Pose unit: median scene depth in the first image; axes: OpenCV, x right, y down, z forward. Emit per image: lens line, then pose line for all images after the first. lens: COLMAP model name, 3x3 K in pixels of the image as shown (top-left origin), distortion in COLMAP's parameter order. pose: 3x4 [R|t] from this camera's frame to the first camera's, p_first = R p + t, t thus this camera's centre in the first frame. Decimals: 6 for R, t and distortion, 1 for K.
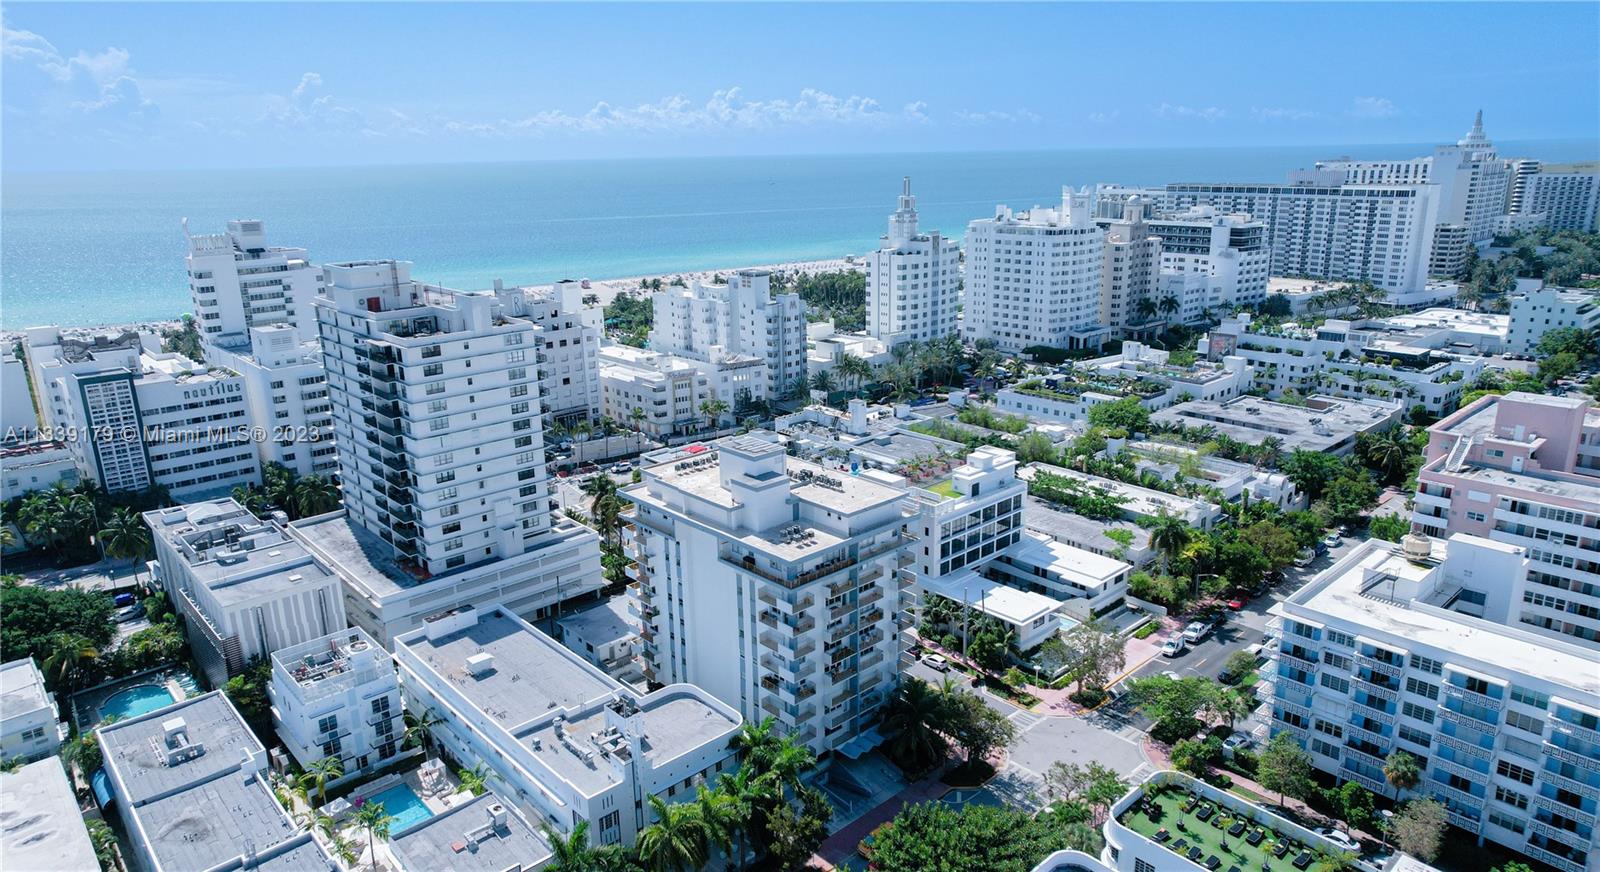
lens RADIAL K [[1003.6, 0, 801.9], [0, 1003.6, 433.6], [0, 0, 1]] dist [0.007368, 0.017815]
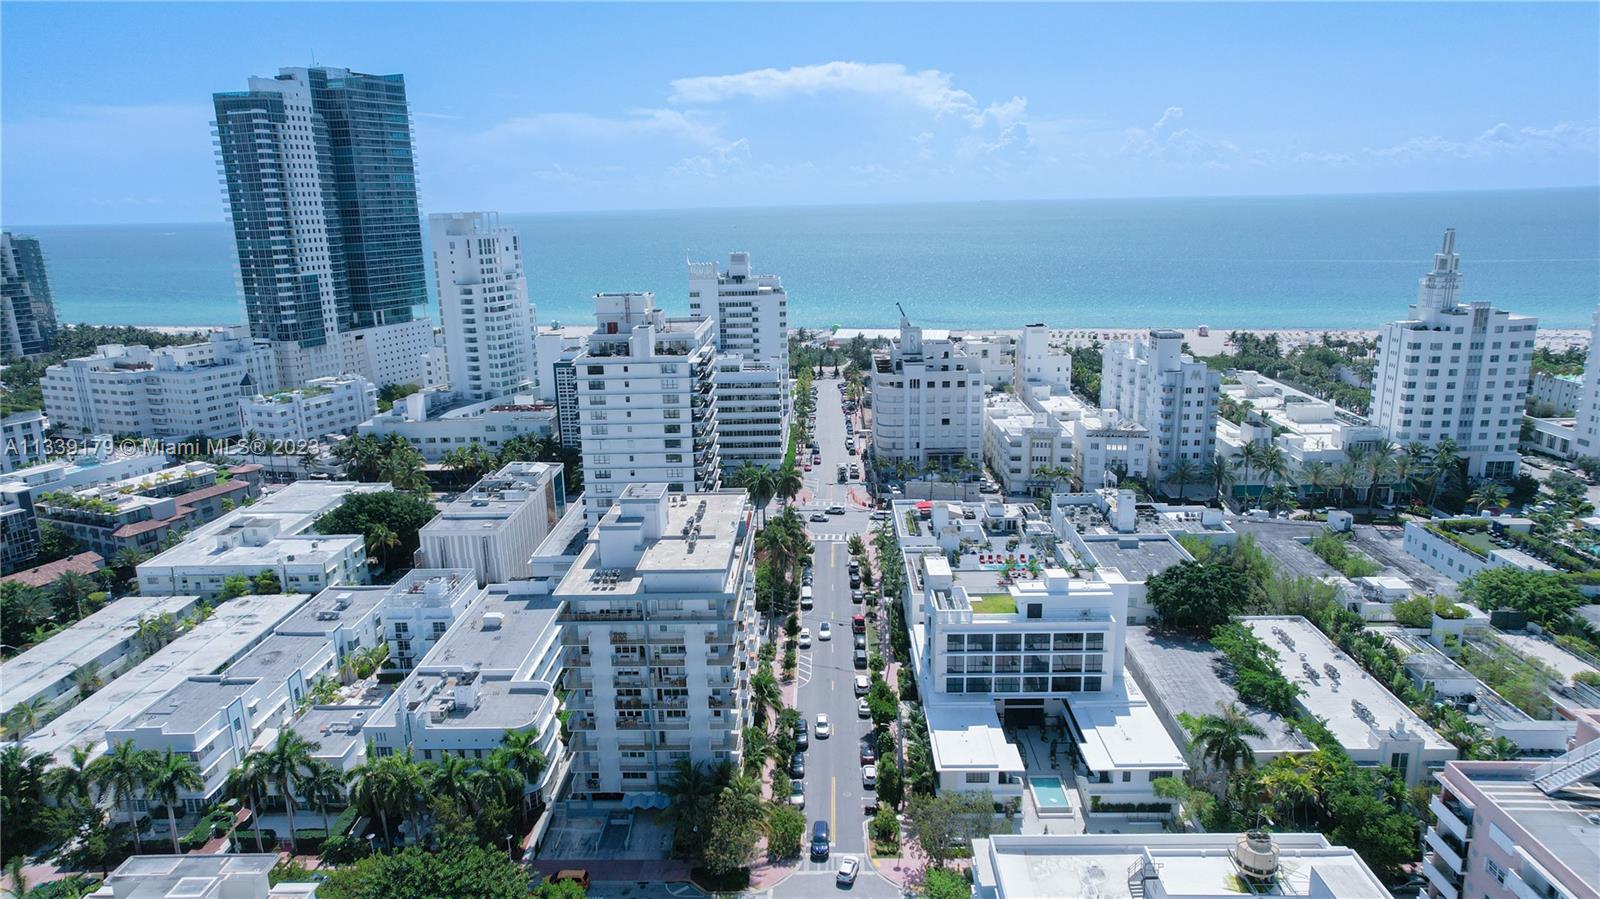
lens RADIAL K [[1021.7, 0, 800.3], [0, 1021.7, 456.7], [0, 0, 1]] dist [-0.022877, -0.001977]
pose [[0.720484, 0.173786, -0.671342, 0.399433], [-0.180344, 0.981736, 0.060591, -0.059626], [0.669611, 0.077417, 0.738666, 0.159219]]
